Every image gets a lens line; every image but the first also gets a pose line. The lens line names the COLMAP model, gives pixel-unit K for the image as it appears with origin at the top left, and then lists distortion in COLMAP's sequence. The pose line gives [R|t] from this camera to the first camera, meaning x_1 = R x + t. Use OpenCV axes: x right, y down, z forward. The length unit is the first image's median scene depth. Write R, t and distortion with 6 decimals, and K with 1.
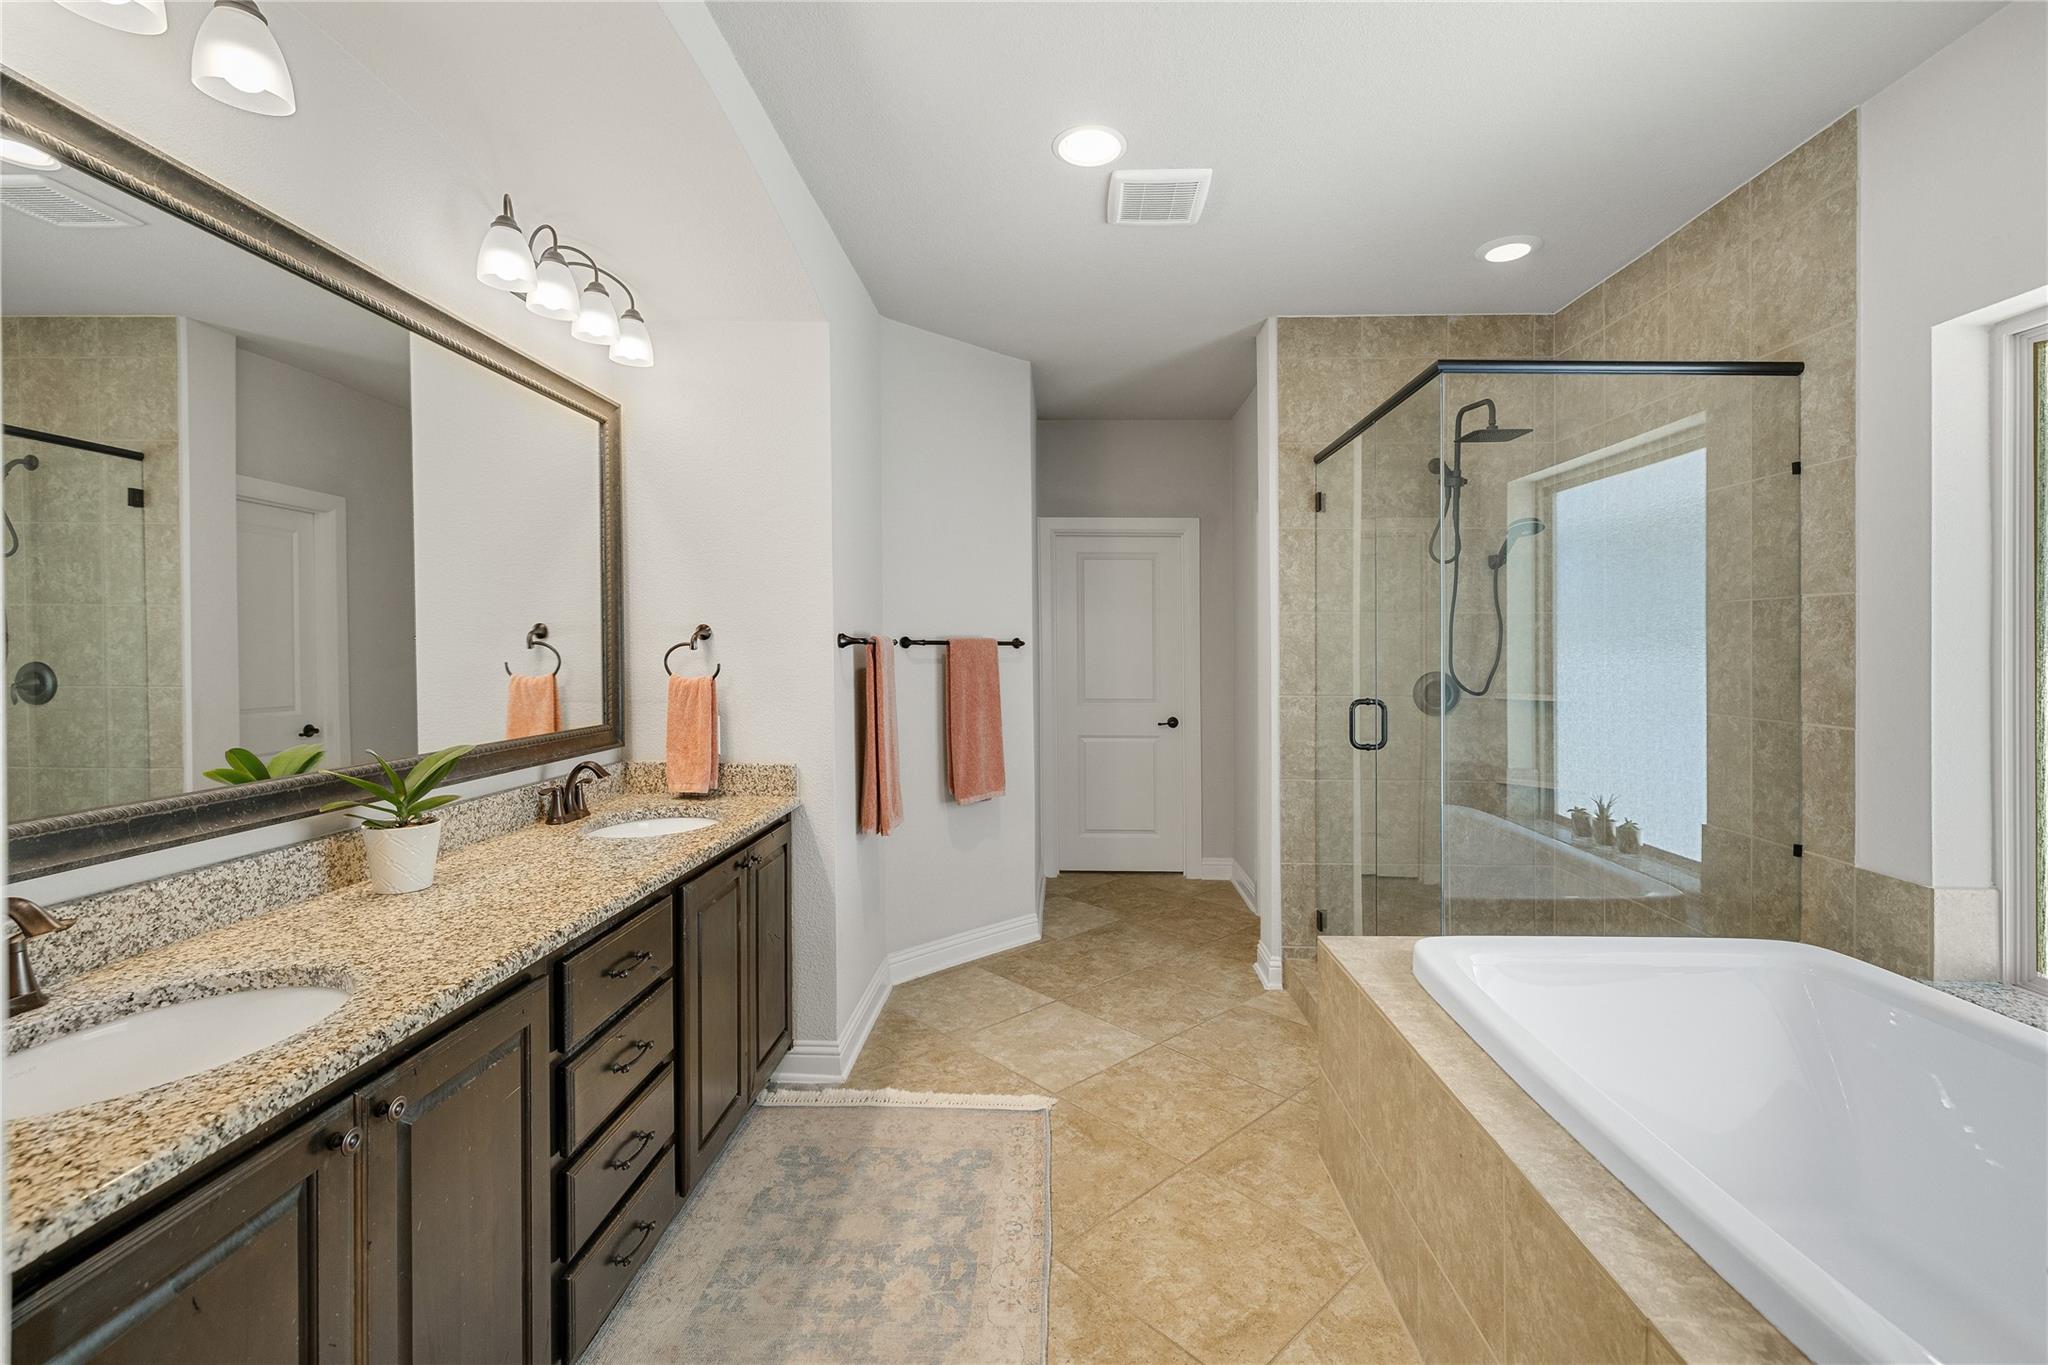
lens RADIAL K [[869.1, 0, 1029.9], [0, 869.1, 650.6], [0, 0, 1]] dist [0.002243, 0.000128]
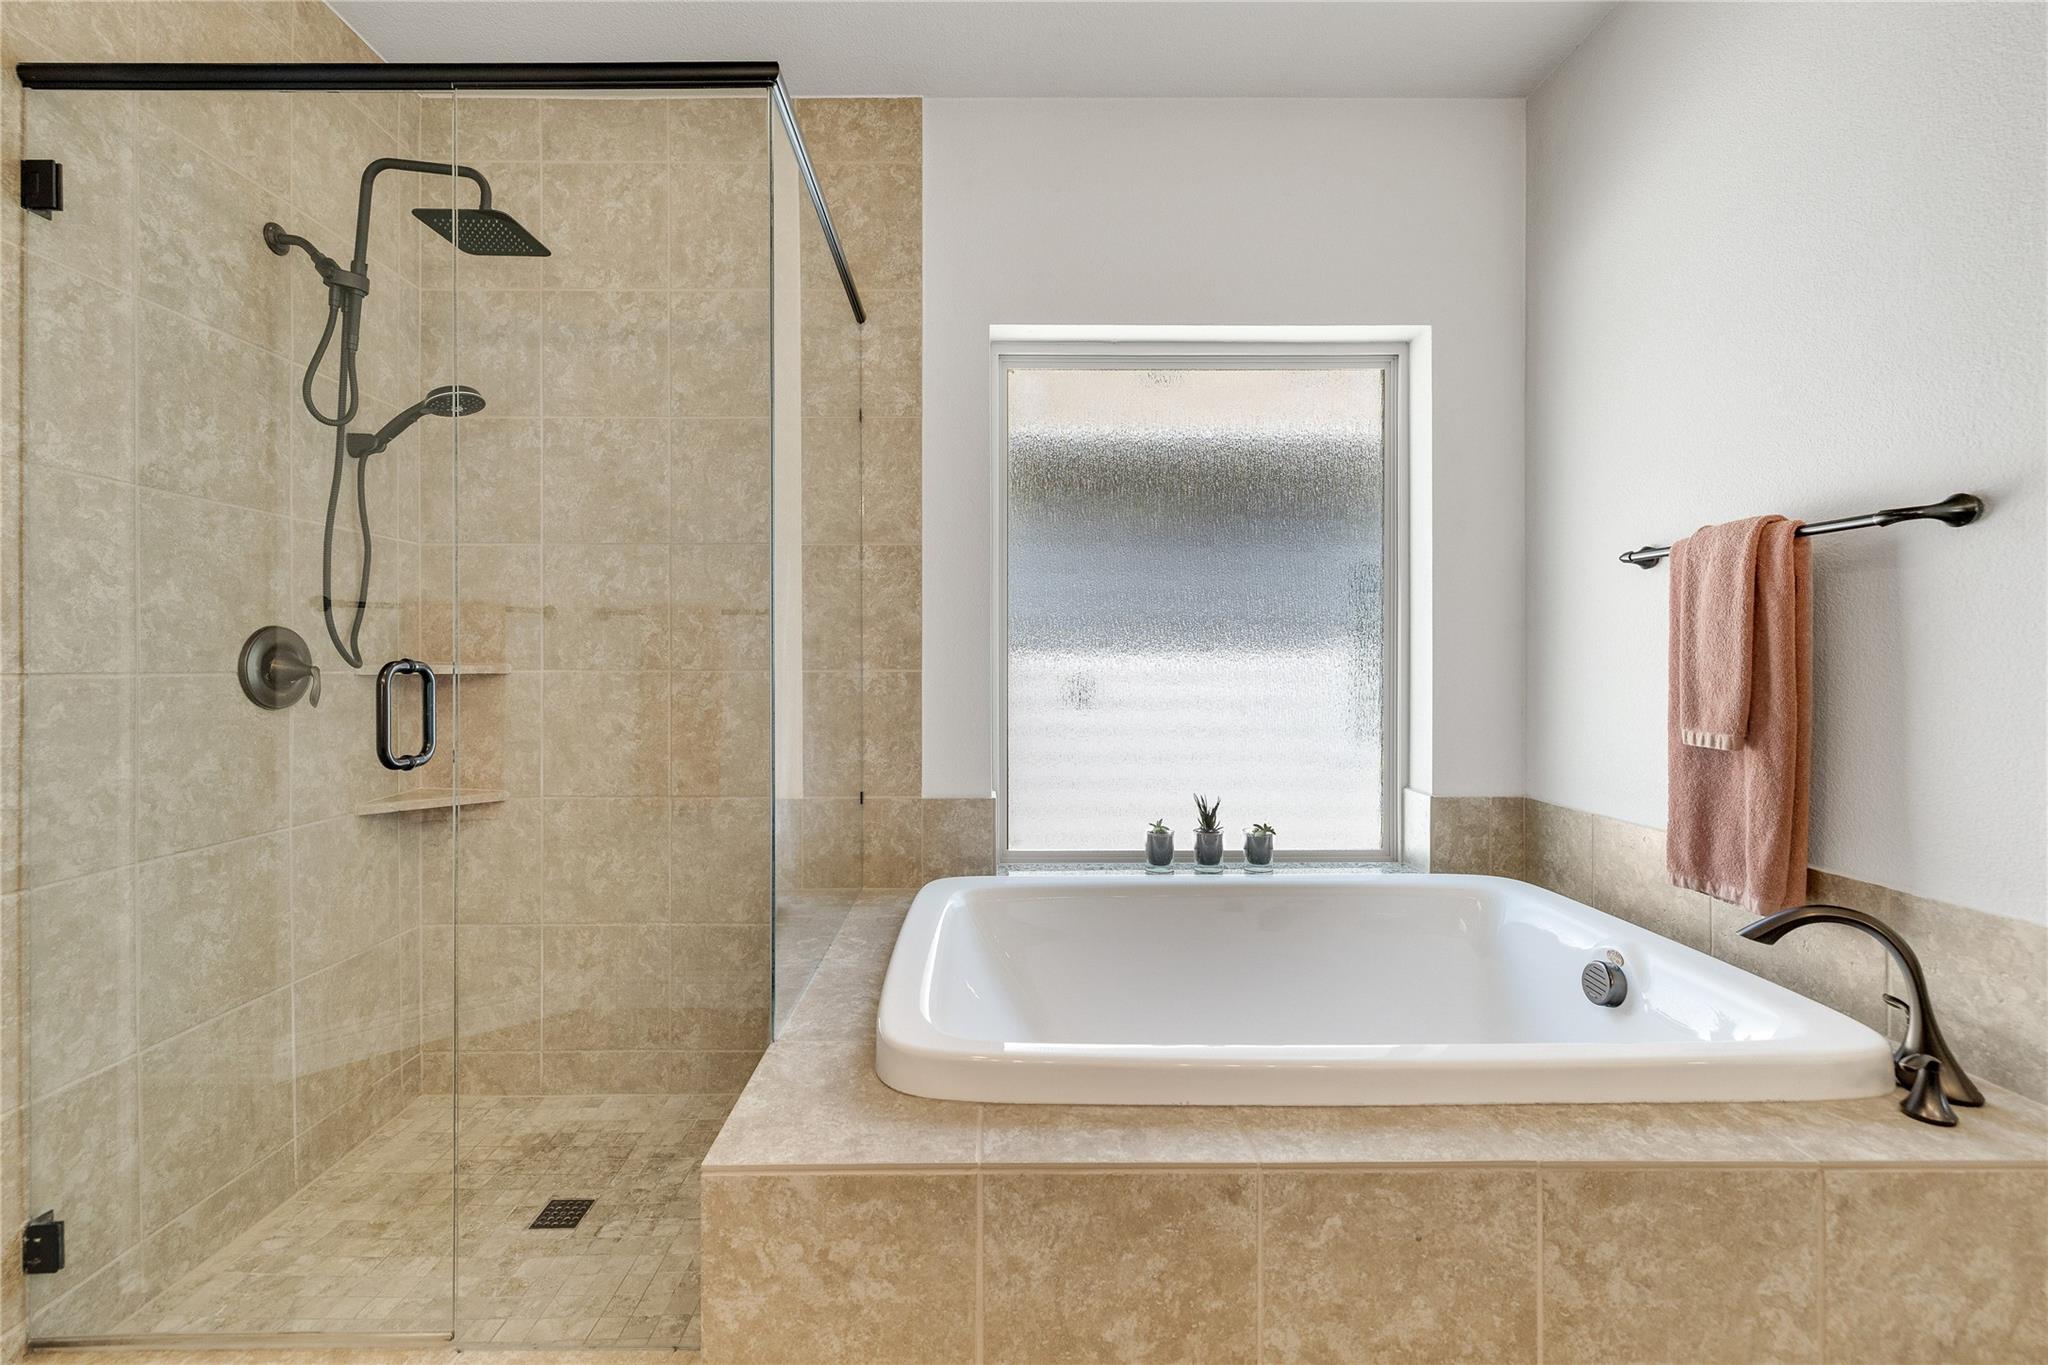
lens RADIAL K [[869.1, 0, 1029.9], [0, 869.1, 650.6], [0, 0, 1]] dist [0.002243, 0.000128]
pose [[-0.045188, 0.007184, 0.998953, -0.129833], [0.005778, 0.999959, -0.006930, 0.071400], [-0.998962, 0.005459, -0.045227, 0.885667]]
